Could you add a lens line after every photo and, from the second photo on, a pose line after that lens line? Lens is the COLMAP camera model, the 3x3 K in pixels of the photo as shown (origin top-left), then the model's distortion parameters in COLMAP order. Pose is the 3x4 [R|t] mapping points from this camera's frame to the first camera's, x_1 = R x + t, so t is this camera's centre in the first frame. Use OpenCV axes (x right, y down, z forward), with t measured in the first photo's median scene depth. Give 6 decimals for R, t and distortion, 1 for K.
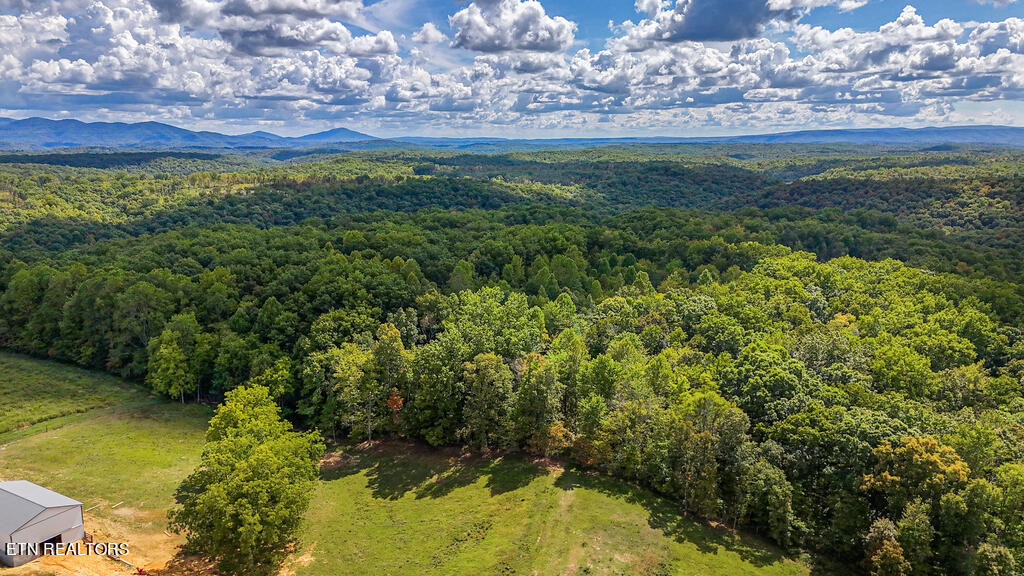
lens RADIAL K [[751.0, 0, 500.9], [0, 751.0, 291.0], [0, 0, 1]] dist [0.070556, -0.070460]
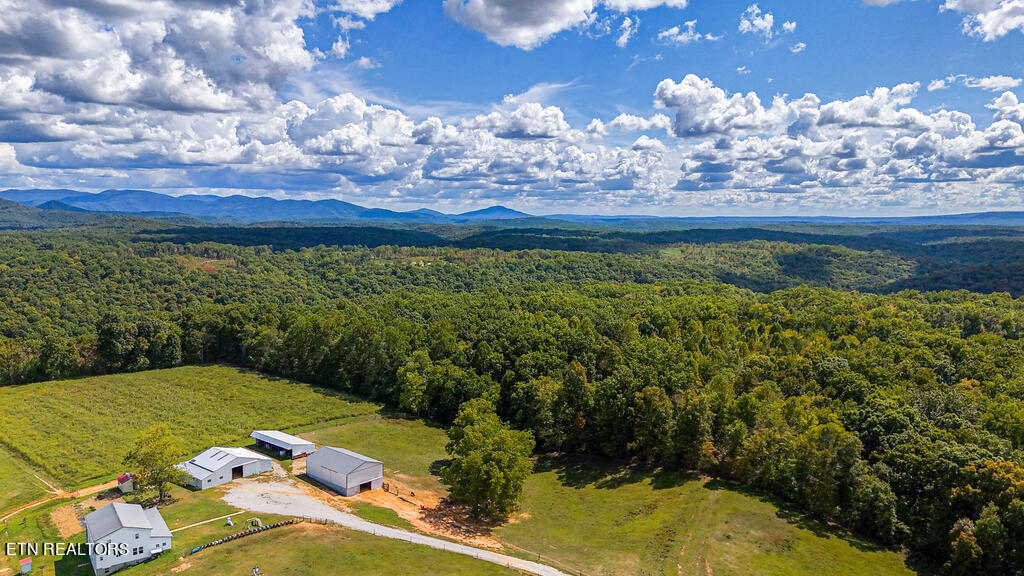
lens RADIAL K [[751.0, 0, 512.1], [0, 751.0, 281.5], [0, 0, 1]] dist [0.070556, -0.070460]
pose [[0.982928, 0.027619, -0.181904, -0.025515], [-0.047796, 0.993057, -0.107490, 0.053060], [0.177672, 0.114349, 0.977424, -0.341148]]
